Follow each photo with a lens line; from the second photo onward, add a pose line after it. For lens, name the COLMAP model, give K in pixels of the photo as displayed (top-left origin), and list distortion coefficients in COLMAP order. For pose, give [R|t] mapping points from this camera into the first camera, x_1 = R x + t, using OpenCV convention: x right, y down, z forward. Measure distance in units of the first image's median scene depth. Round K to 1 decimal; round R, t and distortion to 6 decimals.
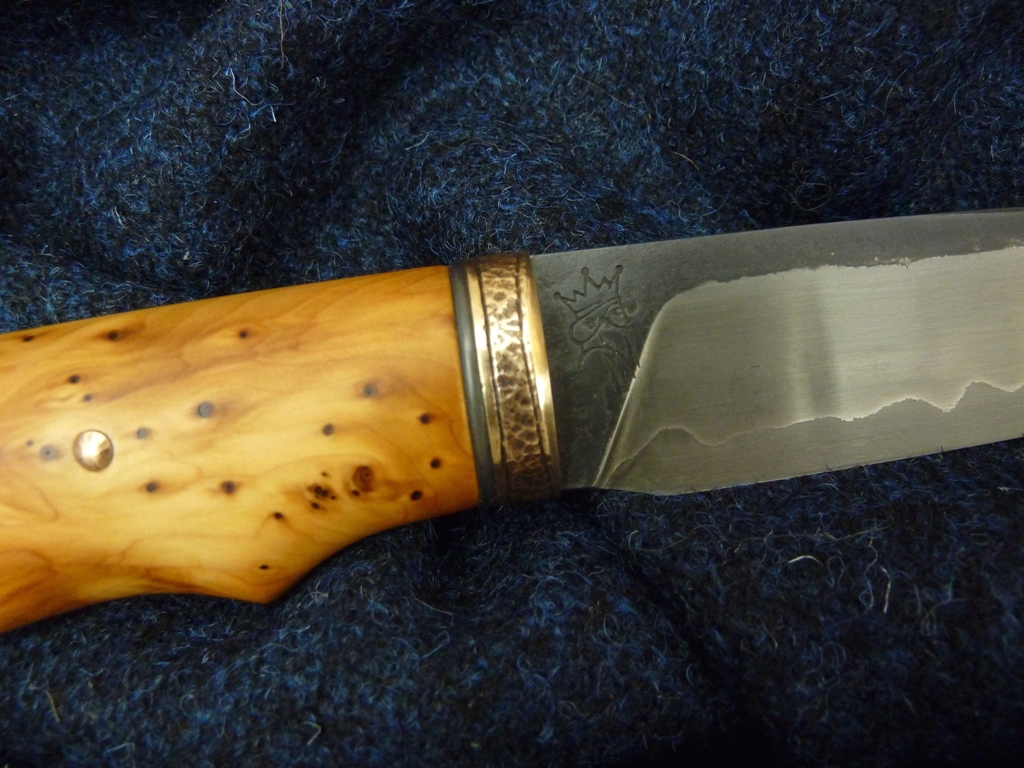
lens RADIAL K [[752.2, 0, 512.0], [0, 752.2, 384.0], [0, 0, 1]] dist [-0.039760, -0.002772]
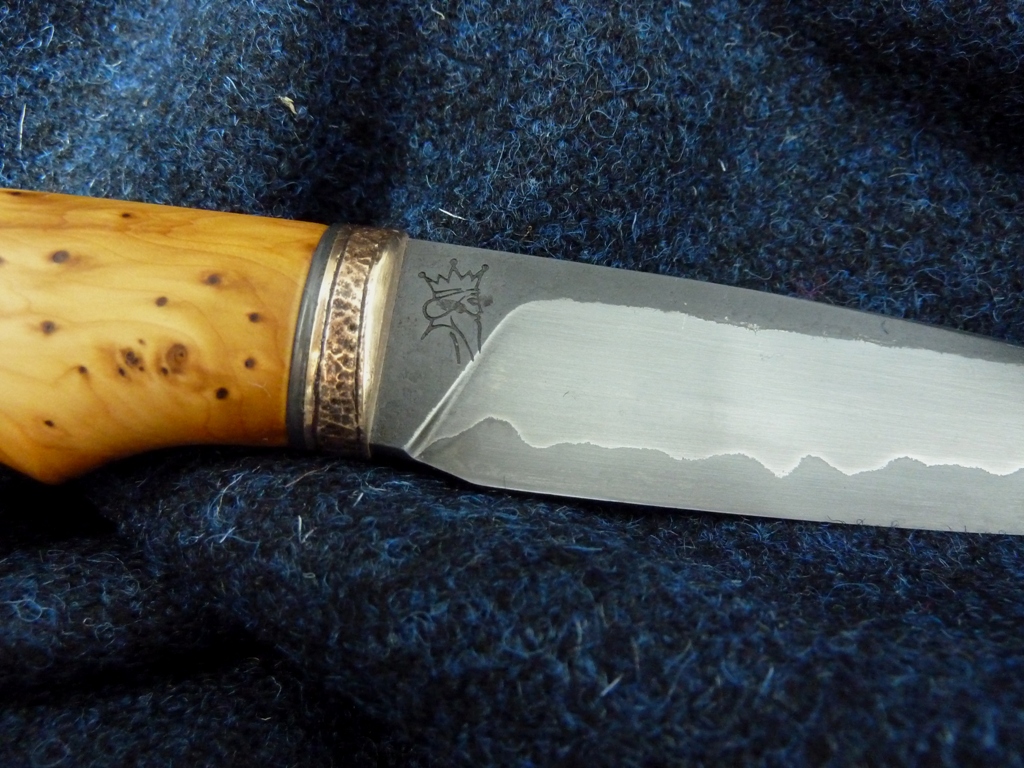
lens RADIAL K [[752.2, 0, 512.0], [0, 752.2, 384.0], [0, 0, 1]] dist [-0.039760, -0.002772]
pose [[0.970863, 0.234194, -0.050782, 0.299184], [-0.236914, 0.906188, -0.350279, 0.400996], [-0.036016, 0.352104, 0.935268, 0.053418]]
